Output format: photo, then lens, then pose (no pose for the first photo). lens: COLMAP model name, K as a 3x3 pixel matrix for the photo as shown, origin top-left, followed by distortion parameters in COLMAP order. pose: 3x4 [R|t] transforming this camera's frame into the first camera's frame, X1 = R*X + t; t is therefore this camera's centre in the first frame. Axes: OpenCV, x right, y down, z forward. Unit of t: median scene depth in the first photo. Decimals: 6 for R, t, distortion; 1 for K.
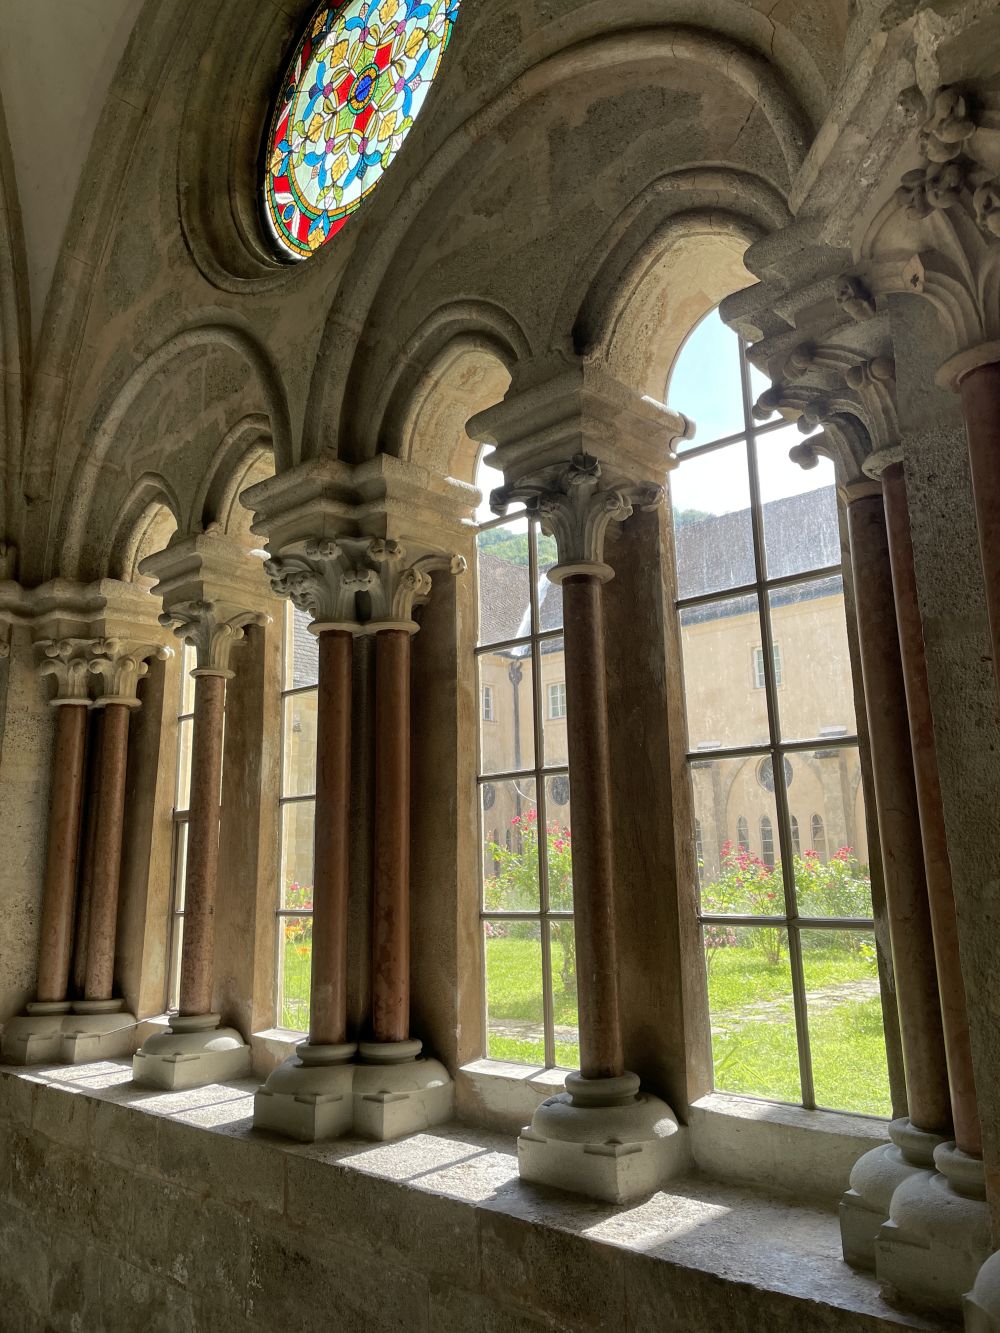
lens RADIAL K [[1002.2, 0, 499.8], [0, 1002.2, 655.1], [0, 0, 1]] dist [0.097643, -0.130299]
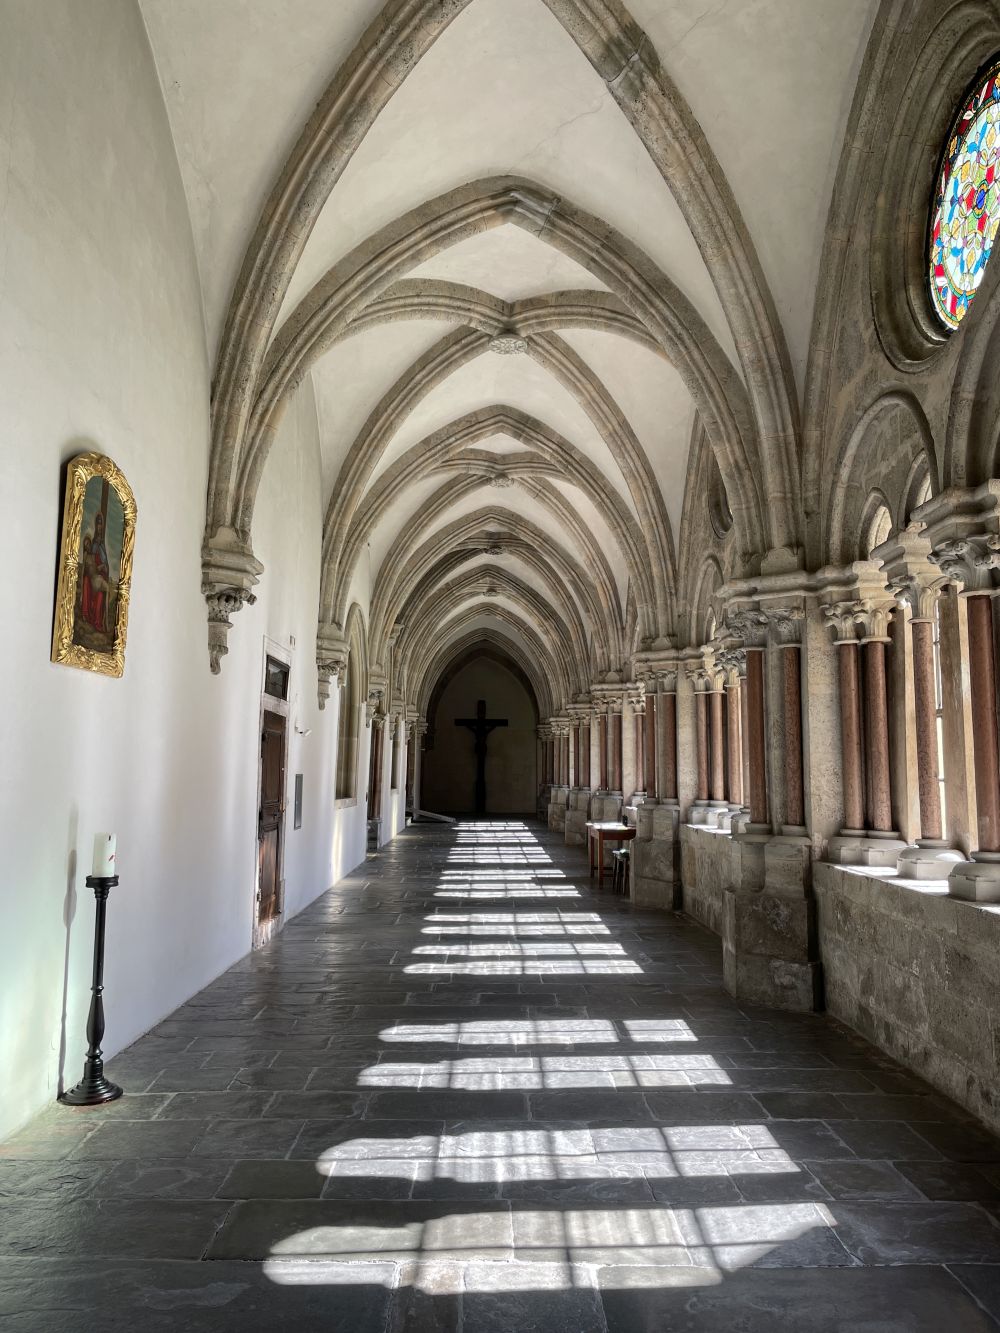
lens RADIAL K [[1002.2, 0, 499.8], [0, 1002.2, 655.1], [0, 0, 1]] dist [0.097643, -0.130299]
pose [[0.683882, -0.059977, -0.727123, 0.356139], [0.132274, 0.990292, 0.042723, -0.074229], [0.717502, -0.125396, 0.685176, -0.460971]]
